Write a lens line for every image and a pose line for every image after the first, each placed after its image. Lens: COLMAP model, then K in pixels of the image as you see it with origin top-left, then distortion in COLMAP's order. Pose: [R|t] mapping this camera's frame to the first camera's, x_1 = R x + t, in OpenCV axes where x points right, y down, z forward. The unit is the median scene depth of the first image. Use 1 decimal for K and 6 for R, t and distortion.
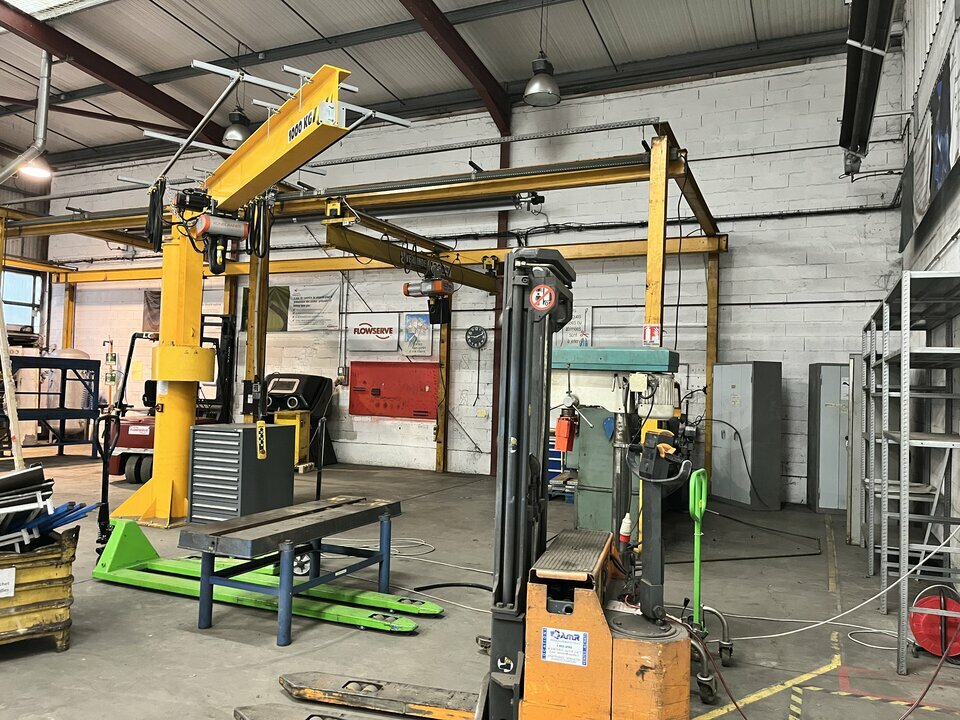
lens RADIAL K [[724.8, 0, 477.1], [0, 724.8, 360.3], [0, 0, 1]] dist [0.065950, -0.095494]
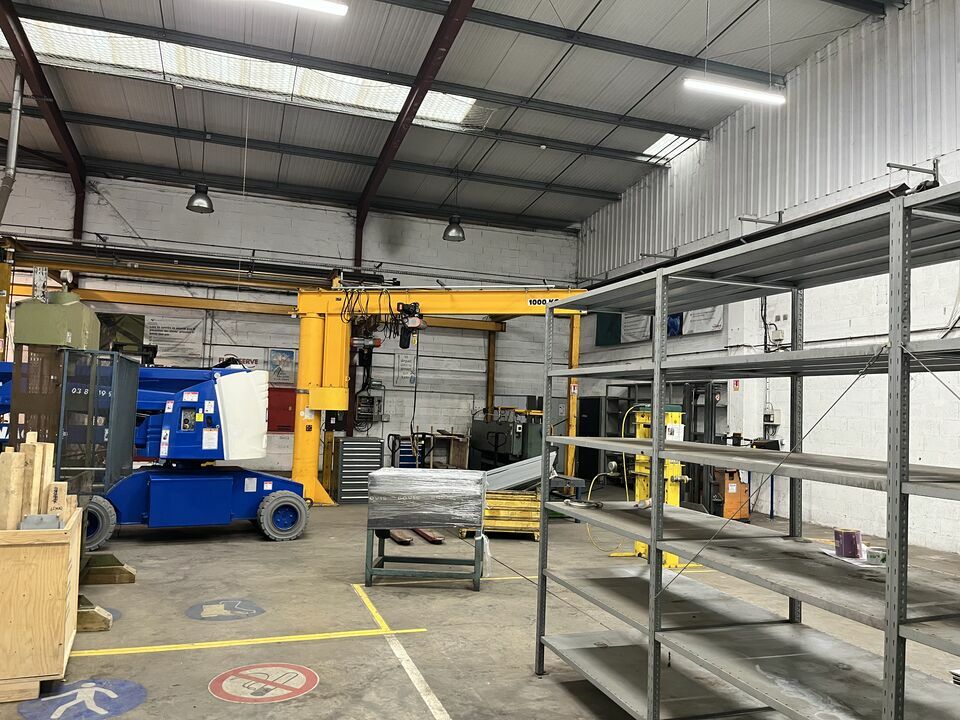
lens RADIAL K [[732.3, 0, 480.0], [0, 732.3, 360.0], [0, 0, 1]] dist [0.071561, -0.105883]
pose [[0.718445, 0.043390, 0.694229, -0.941385], [-0.038754, 0.998999, -0.022333, -0.039749], [-0.694503, -0.010859, 0.719408, -0.234581]]
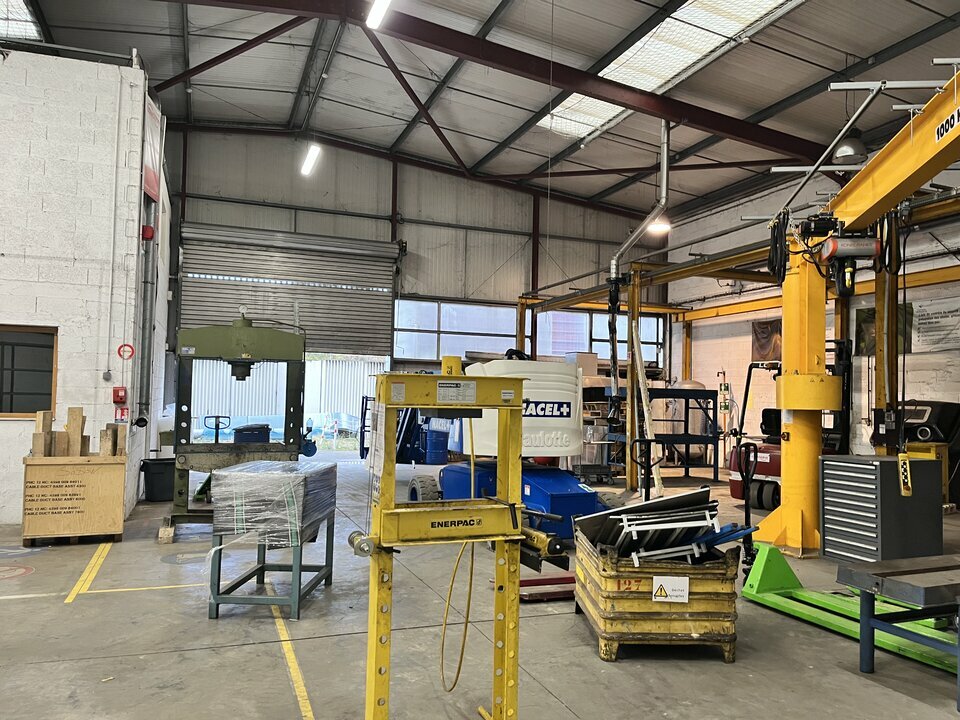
lens RADIAL K [[722.9, 0, 484.3], [0, 722.9, 366.5], [0, 0, 1]] dist [0.068046, -0.096185]
pose [[0.719501, -0.044829, -0.693043, -0.024204], [0.024303, 0.998929, -0.039384, -0.001190], [0.694066, 0.011494, 0.719820, -0.010460]]
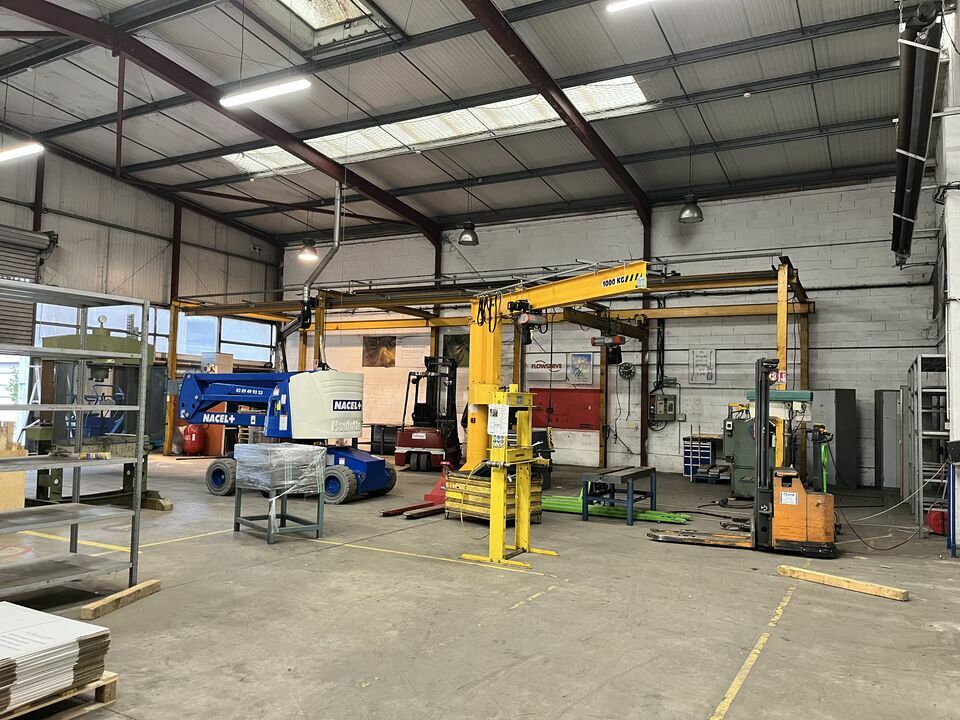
lens RADIAL K [[732.3, 0, 480.0], [0, 732.3, 360.0], [0, 0, 1]] dist [0.071561, -0.105883]
pose [[0.997924, -0.009551, -0.063690, -0.237612], [0.007981, 0.999659, -0.024856, -0.024460], [0.063905, 0.024296, 0.997660, -0.528123]]
